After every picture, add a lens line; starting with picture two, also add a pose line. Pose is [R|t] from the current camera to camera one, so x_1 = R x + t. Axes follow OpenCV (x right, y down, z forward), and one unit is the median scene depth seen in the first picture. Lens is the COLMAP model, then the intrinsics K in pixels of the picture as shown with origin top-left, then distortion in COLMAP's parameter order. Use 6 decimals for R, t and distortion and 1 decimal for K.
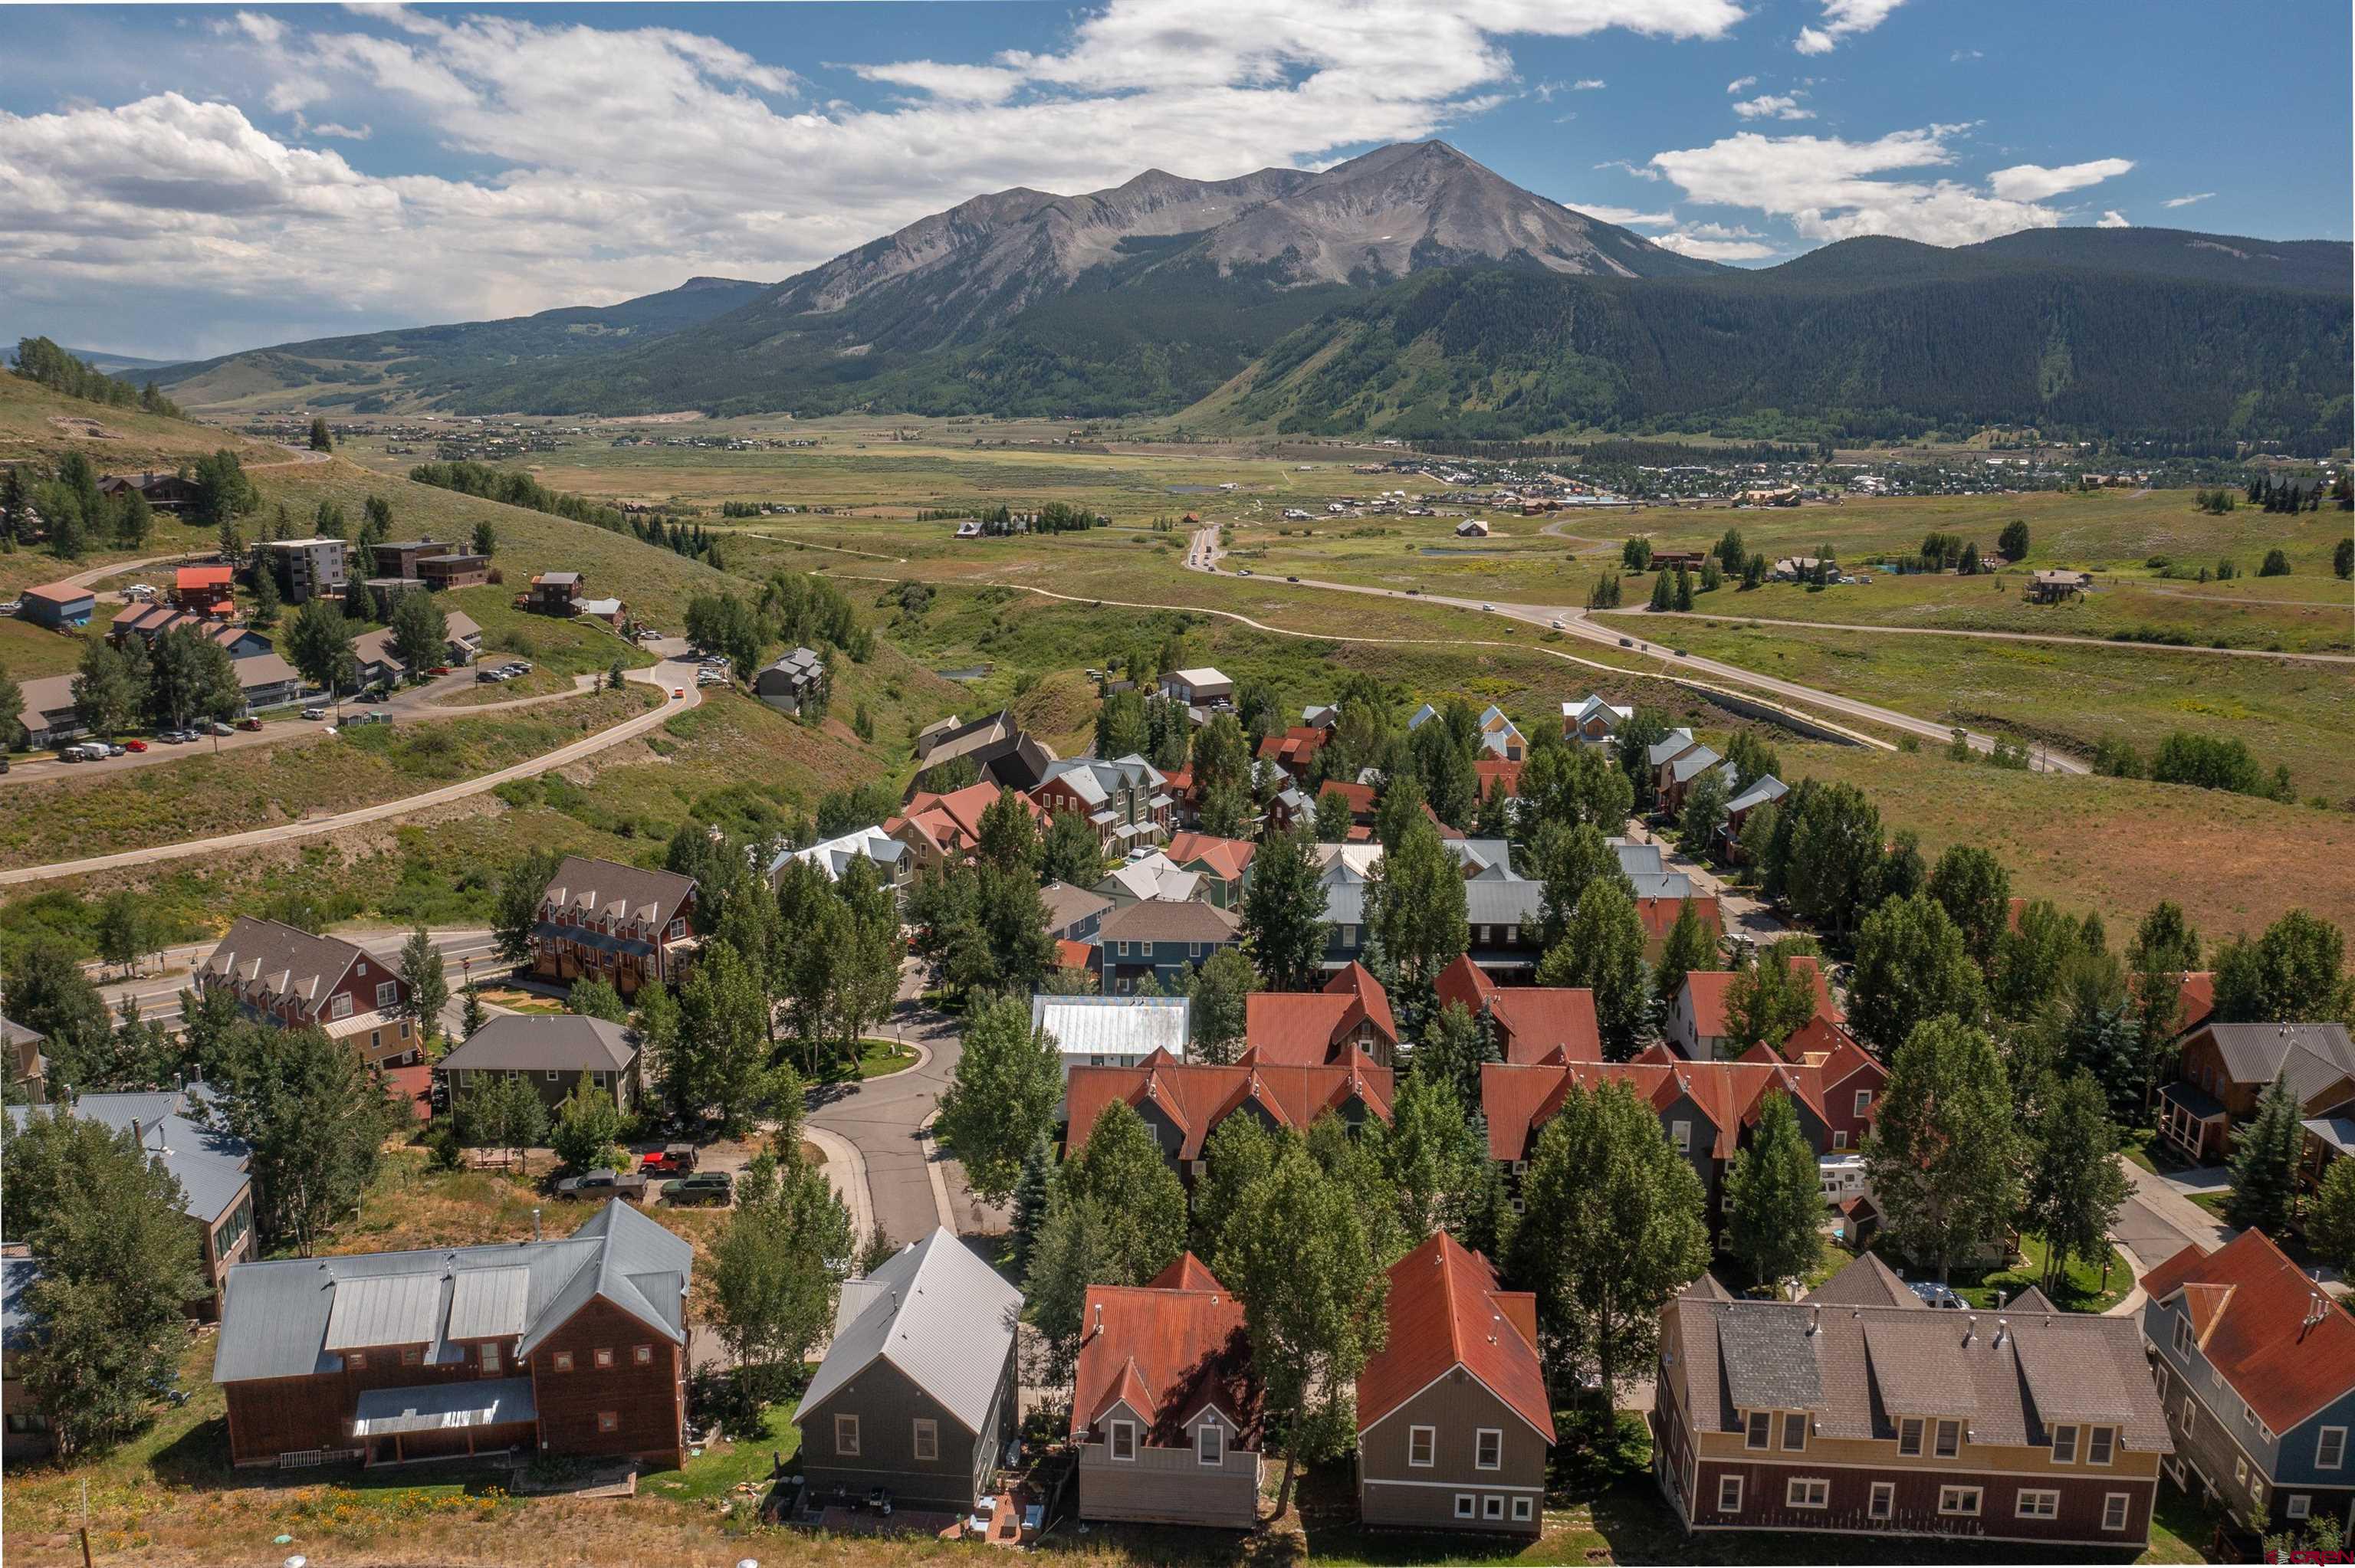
lens RADIAL K [[1870.6, 0, 1170.3], [0, 1870.6, 822.7], [0, 0, 1]] dist [-0.012006, 0.002680]
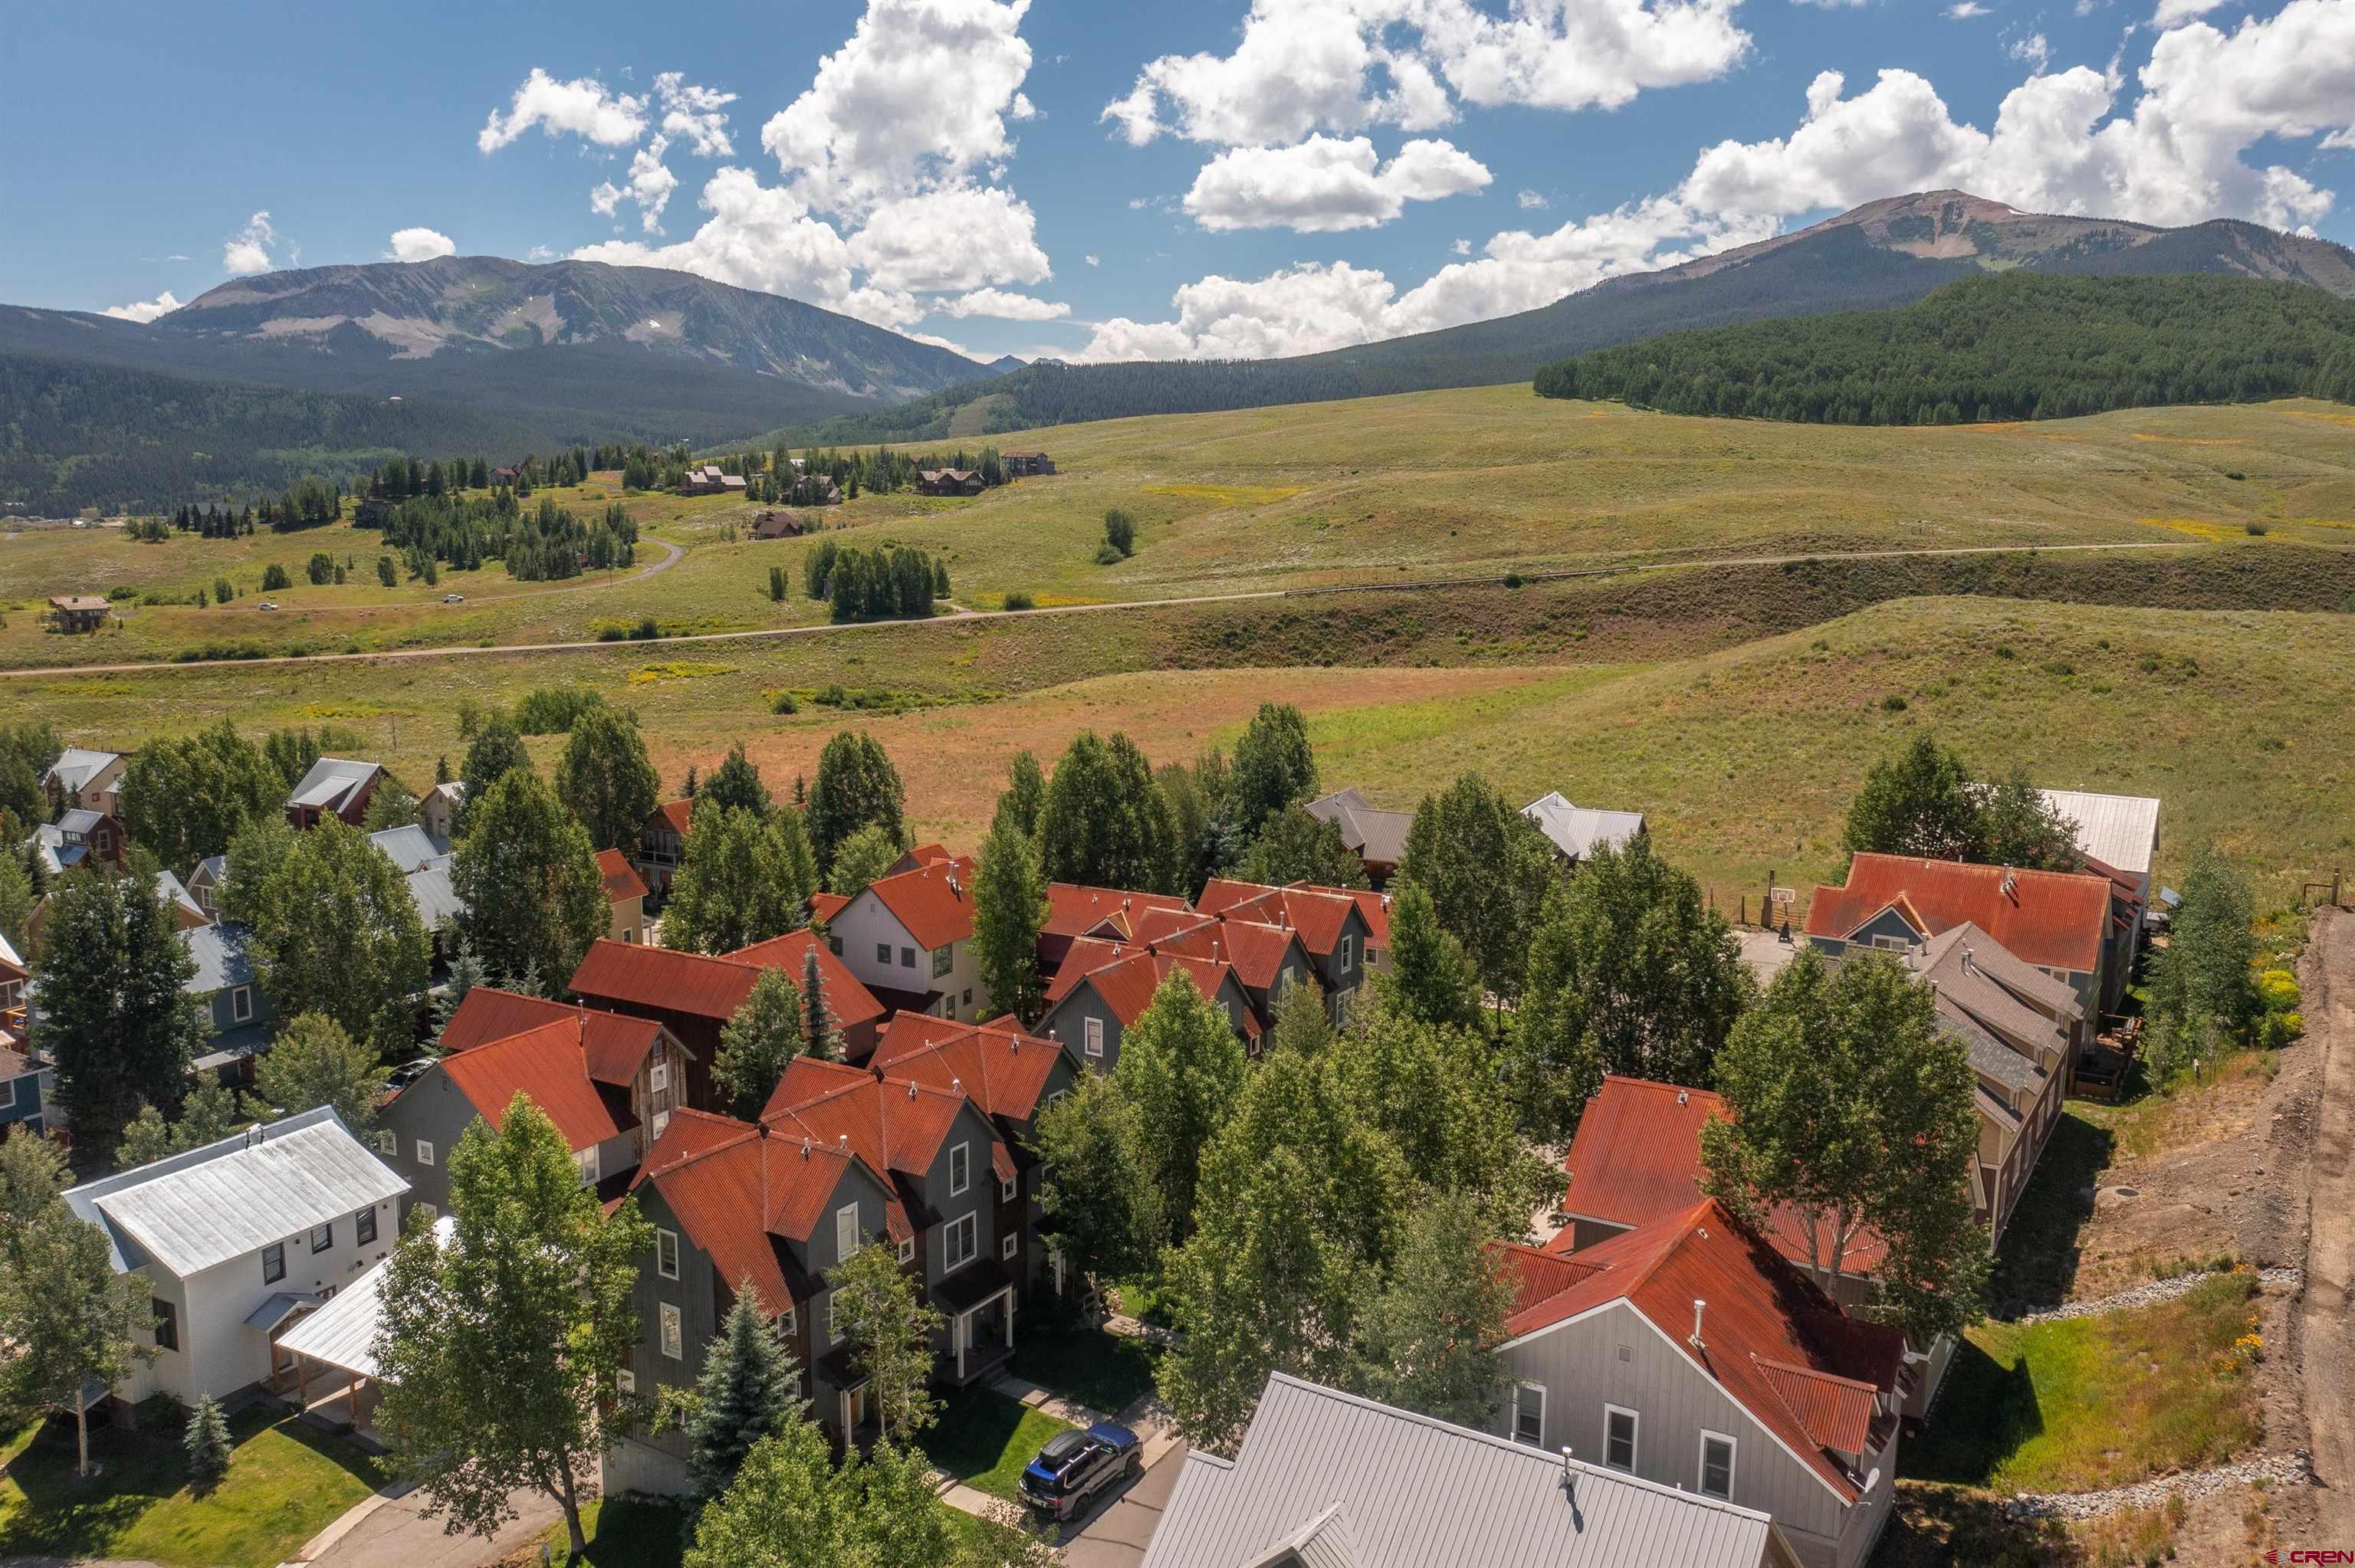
lens RADIAL K [[1890.1, 0, 1178.0], [0, 1890.1, 847.8], [0, 0, 1]] dist [-0.012792, -0.000329]
pose [[0.448728, -0.173238, 0.876717, -0.080504], [0.198540, 0.975840, 0.091206, 0.003648], [-0.871335, 0.133137, 0.472281, 0.109677]]
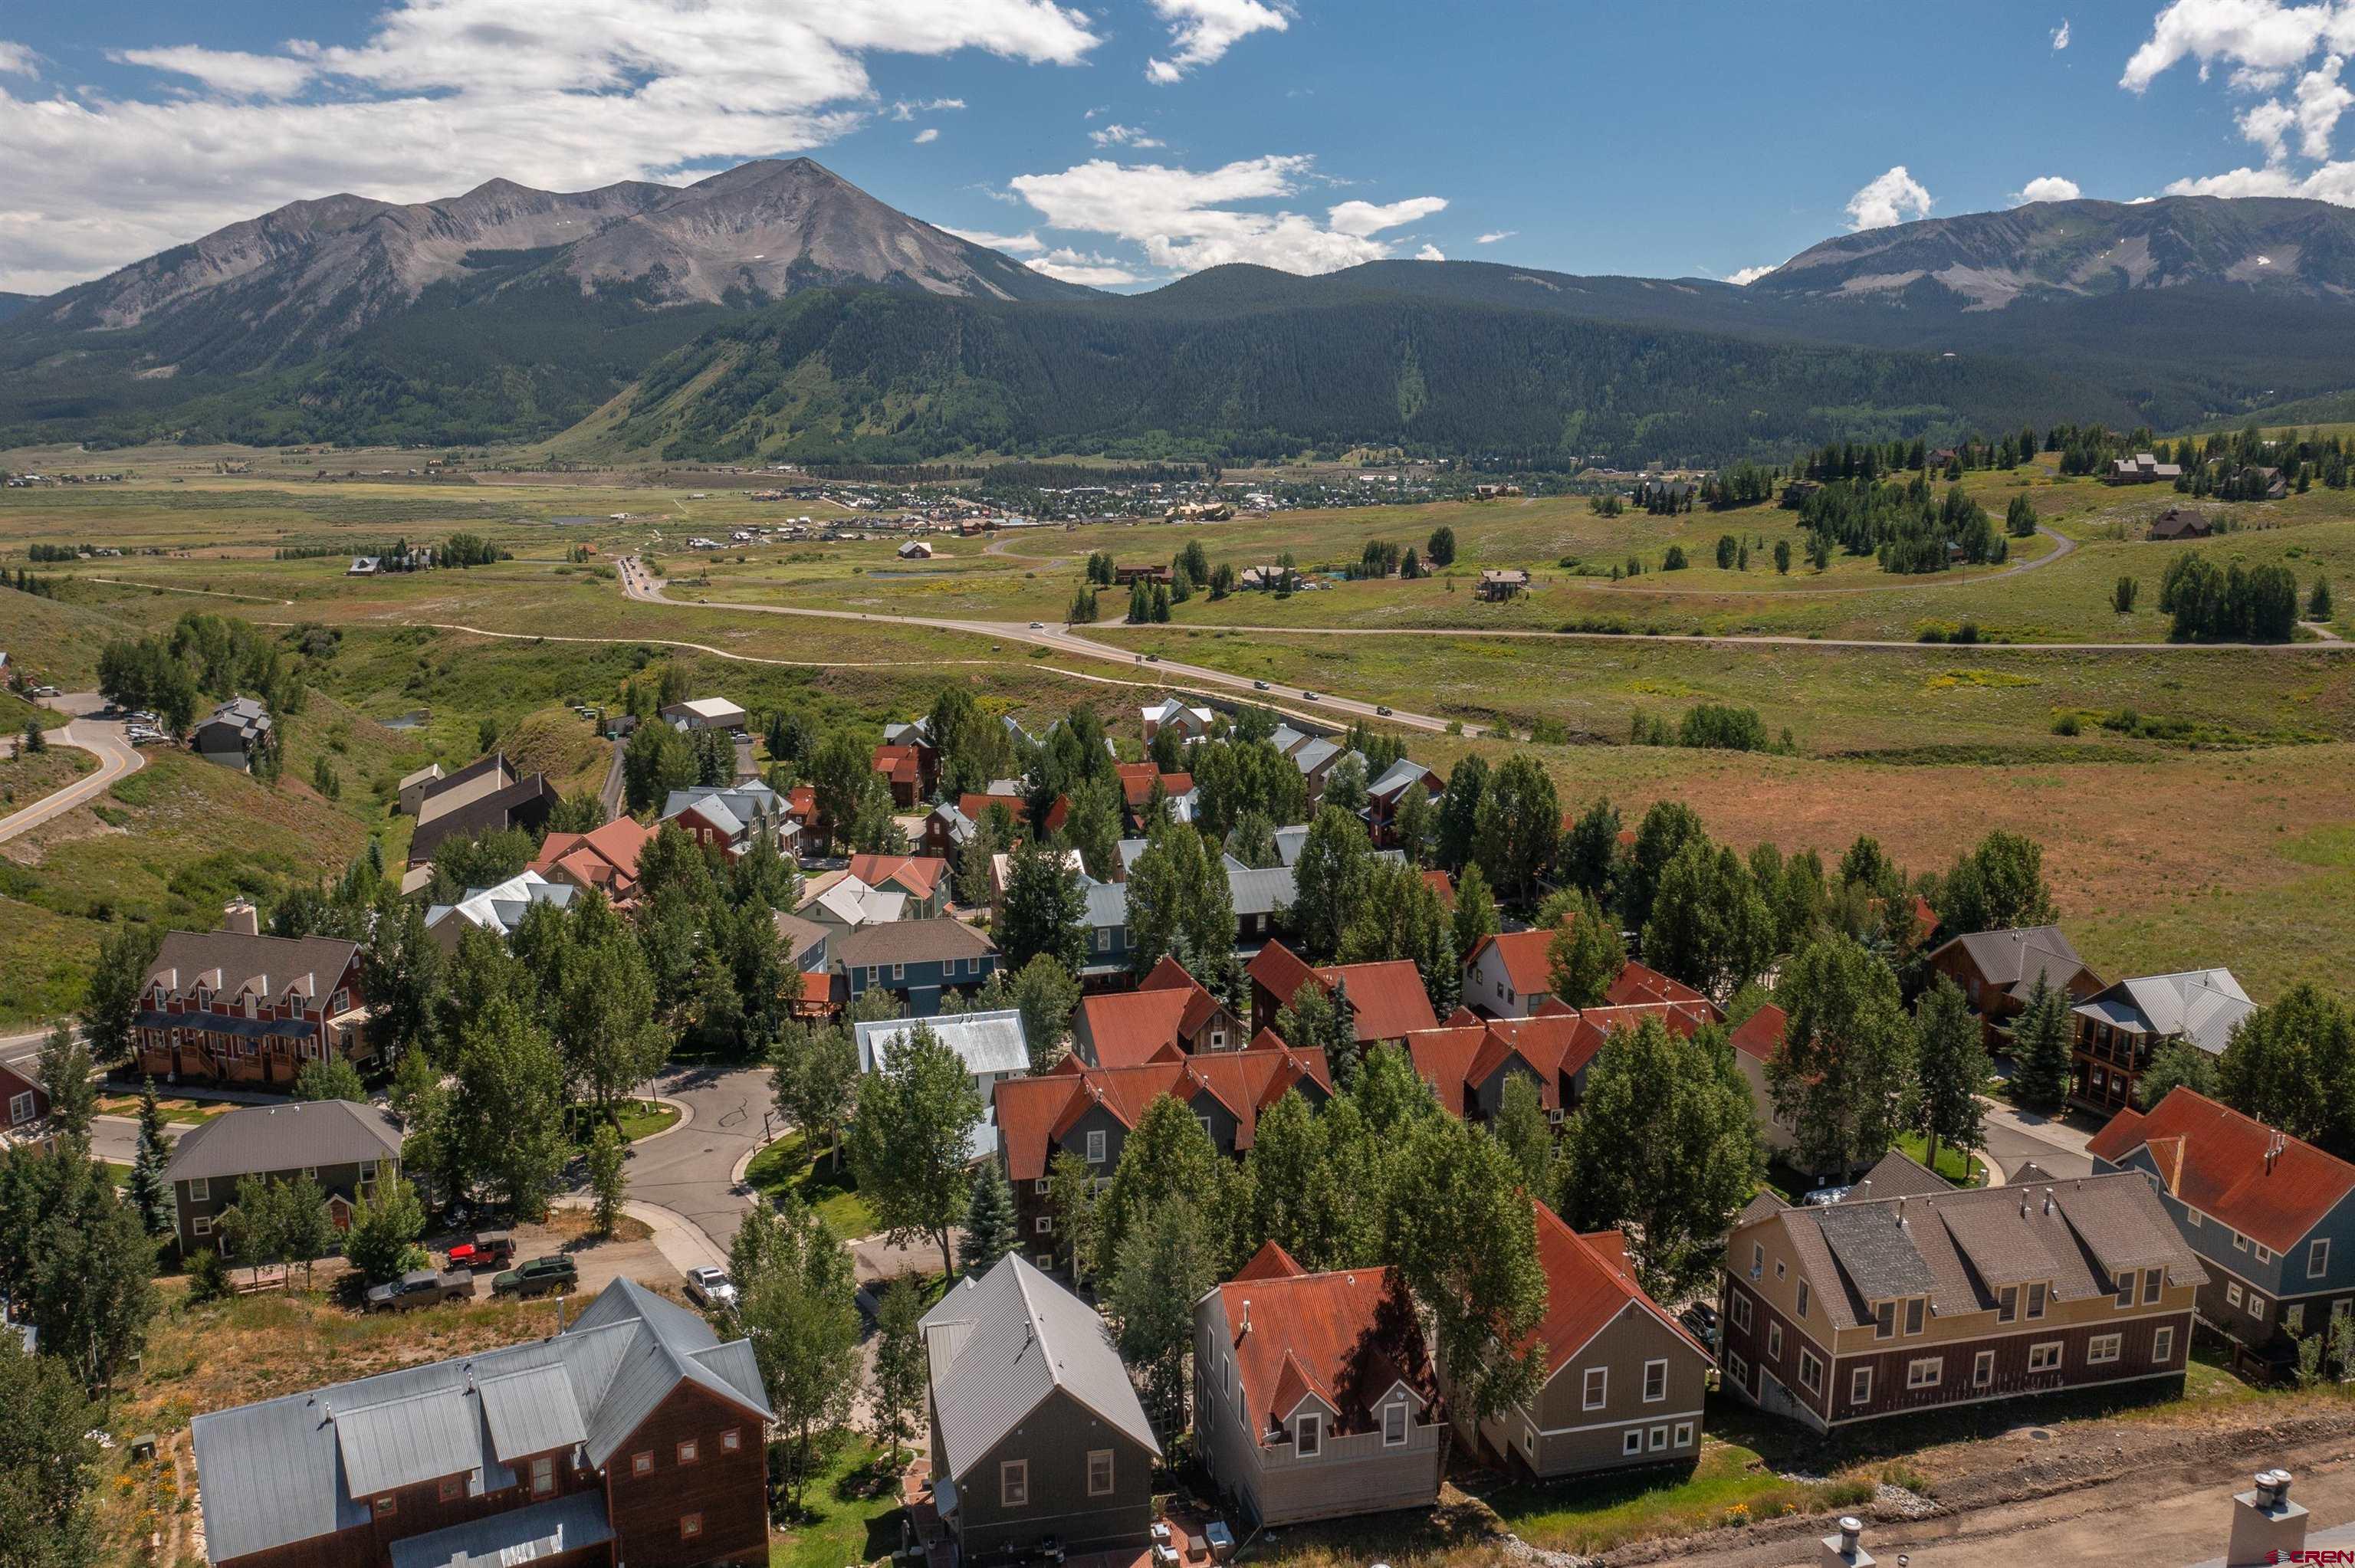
lens RADIAL K [[1921.8, 0, 1171.5], [0, 1921.8, 836.1], [0, 0, 1]] dist [-0.018938, 0.009828]
pose [[0.948197, -0.070802, 0.309691, -0.047335], [0.074538, 0.997218, -0.000229, 0.002680], [-0.308814, 0.023300, 0.950837, 0.010664]]
